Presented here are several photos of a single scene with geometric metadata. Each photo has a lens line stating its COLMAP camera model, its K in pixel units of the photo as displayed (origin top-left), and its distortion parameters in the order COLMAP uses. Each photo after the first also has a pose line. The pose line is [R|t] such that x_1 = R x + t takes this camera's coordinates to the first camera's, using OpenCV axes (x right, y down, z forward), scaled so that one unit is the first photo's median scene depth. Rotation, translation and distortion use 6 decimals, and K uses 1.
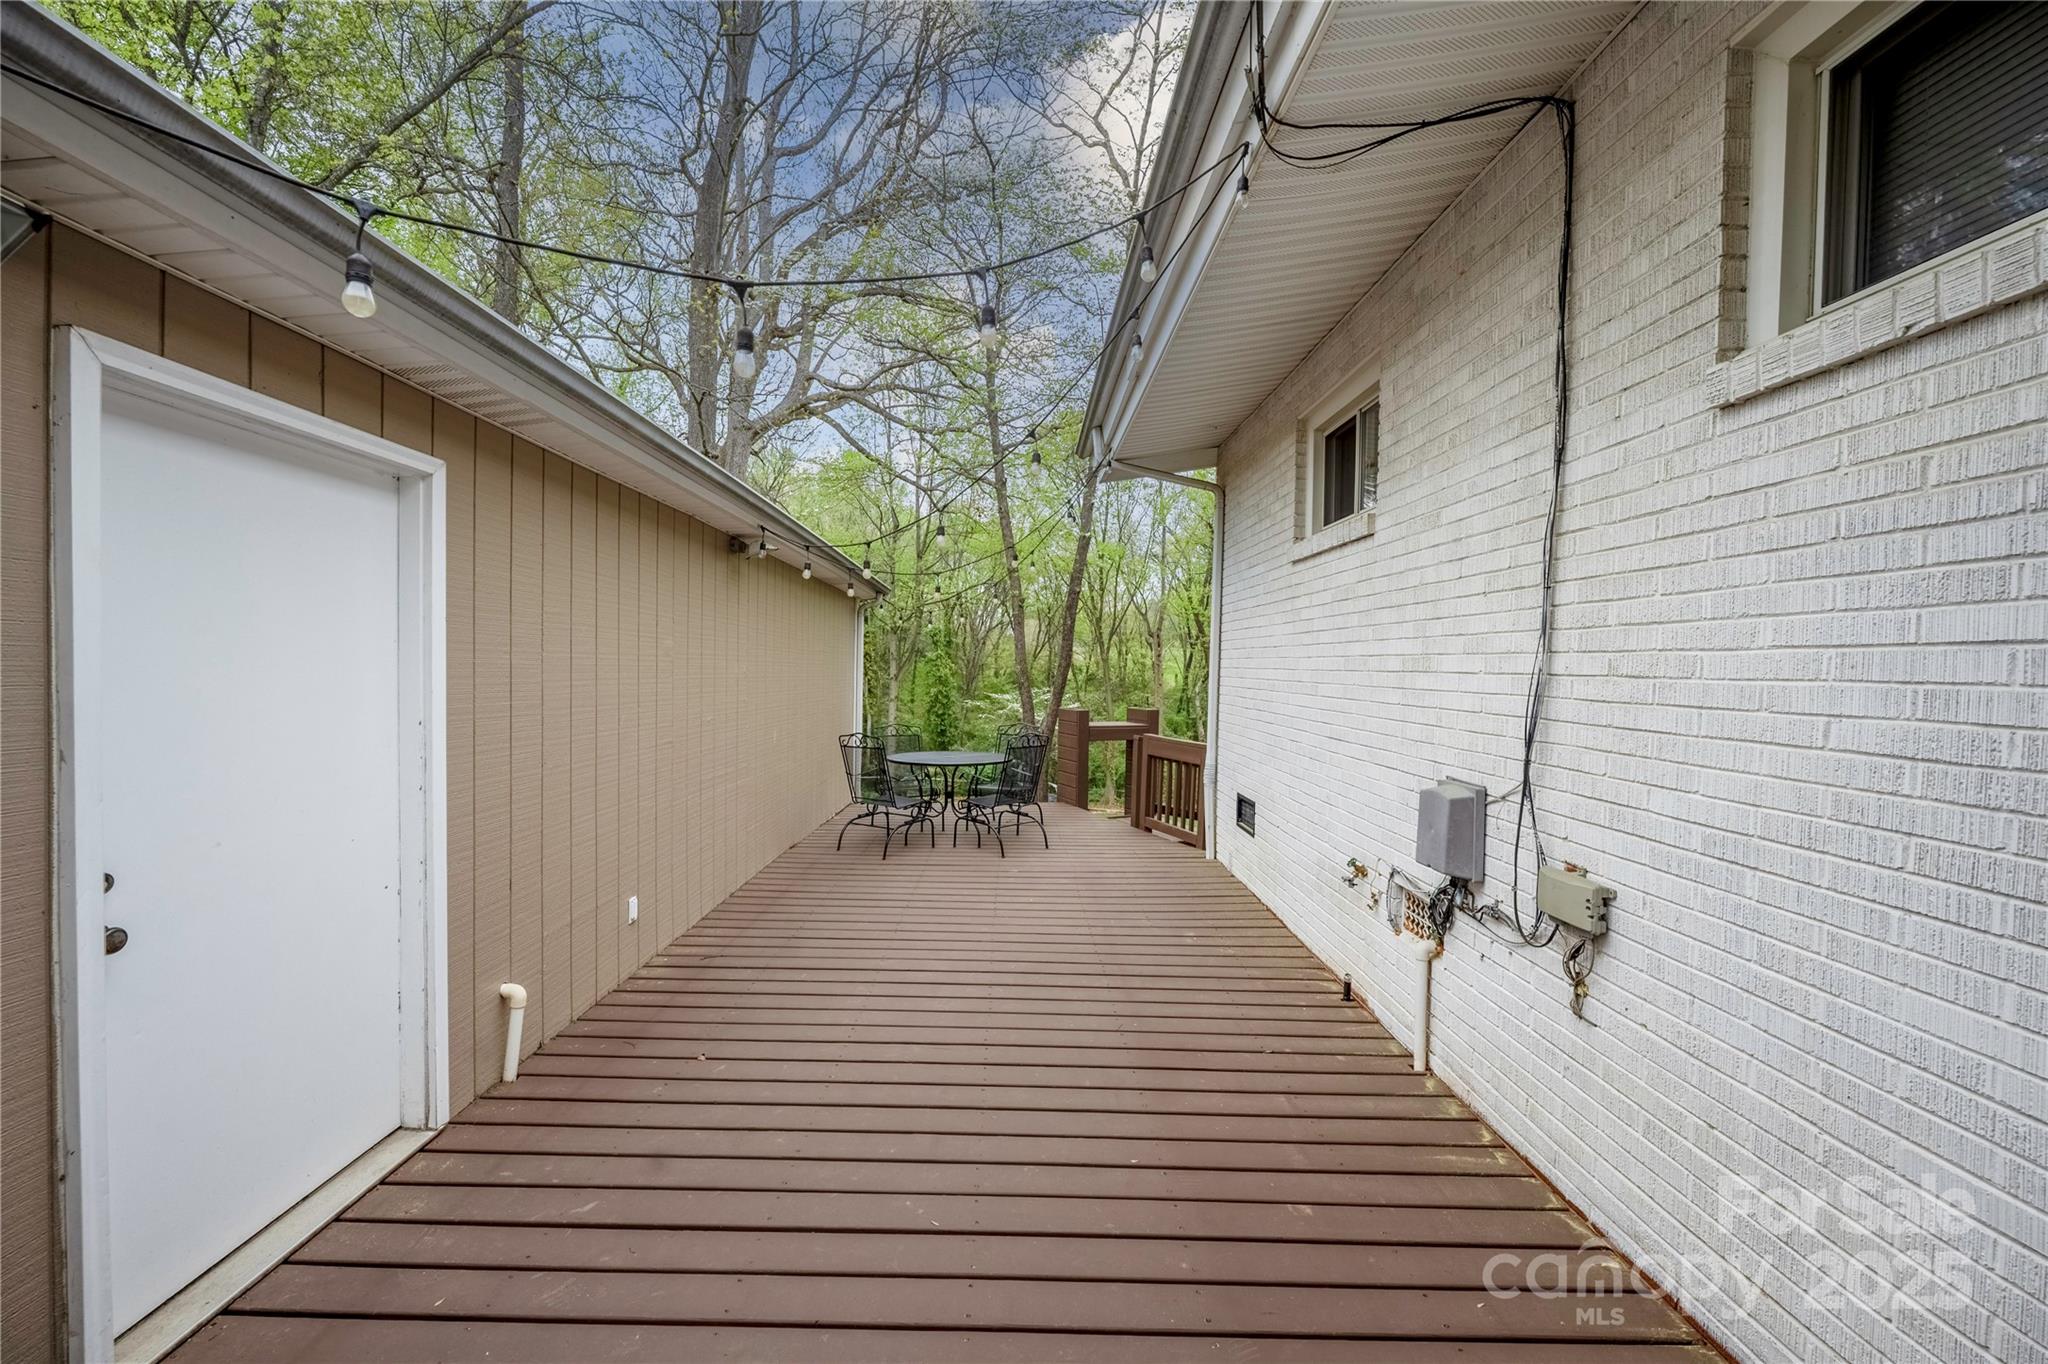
lens RADIAL K [[827.5, 0, 1018.2], [0, 827.5, 684.5], [0, 0, 1]] dist [-0.001169, -0.001246]
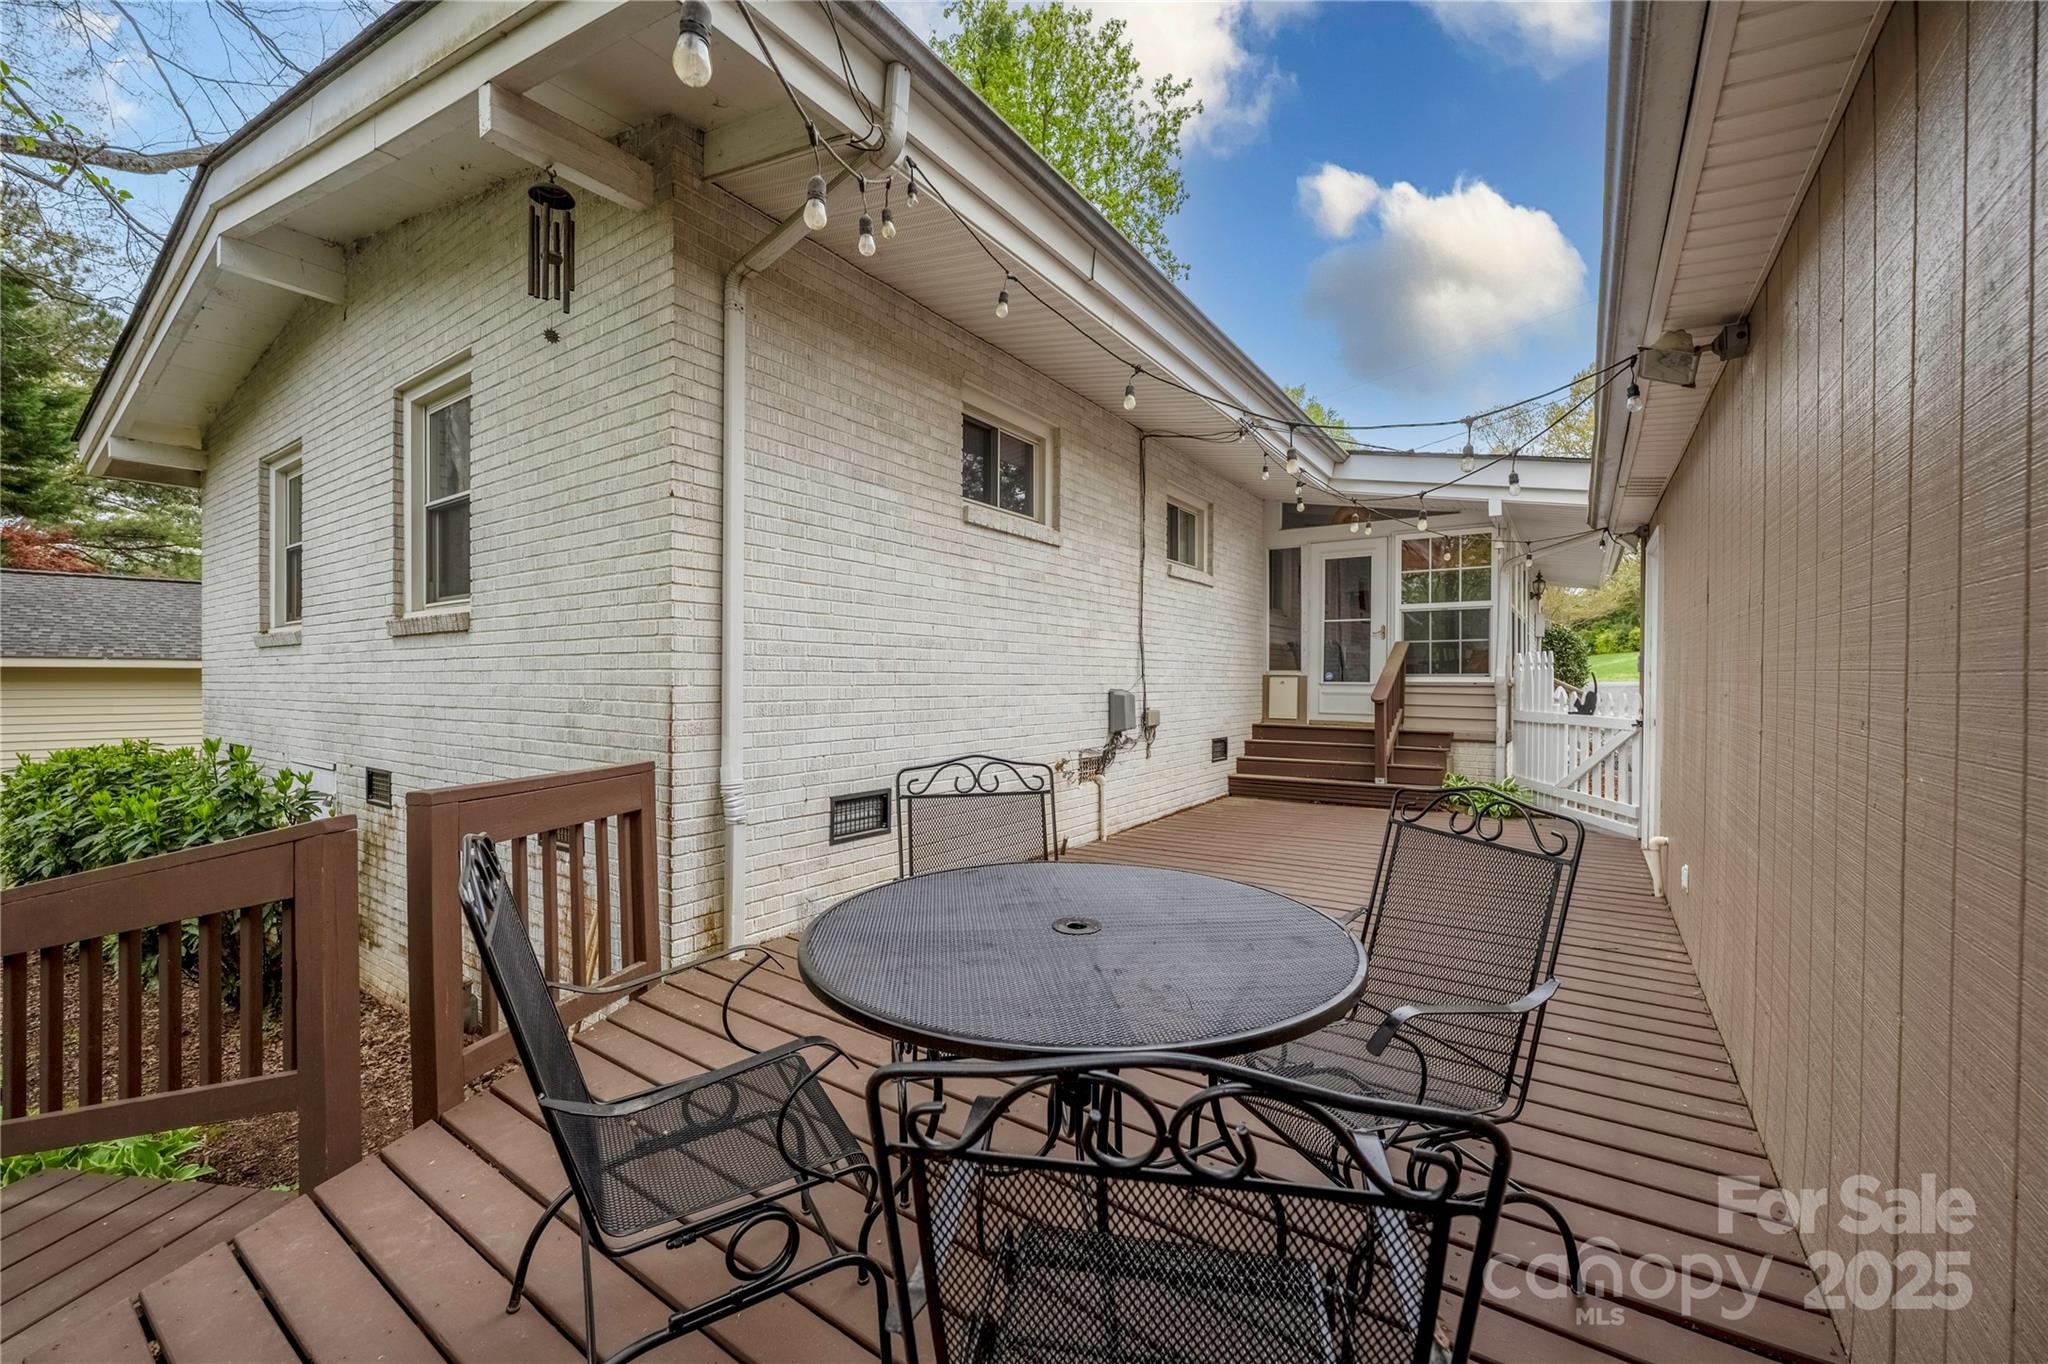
lens RADIAL K [[827.5, 0, 1020.4], [0, 827.5, 682.9], [0, 0, 1]] dist [-0.001169, -0.001246]
pose [[-0.824321, -0.019409, 0.565790, -0.436038], [-0.001200, 0.999470, 0.032538, 0.024477], [-0.566122, 0.026142, -0.823907, 2.584346]]
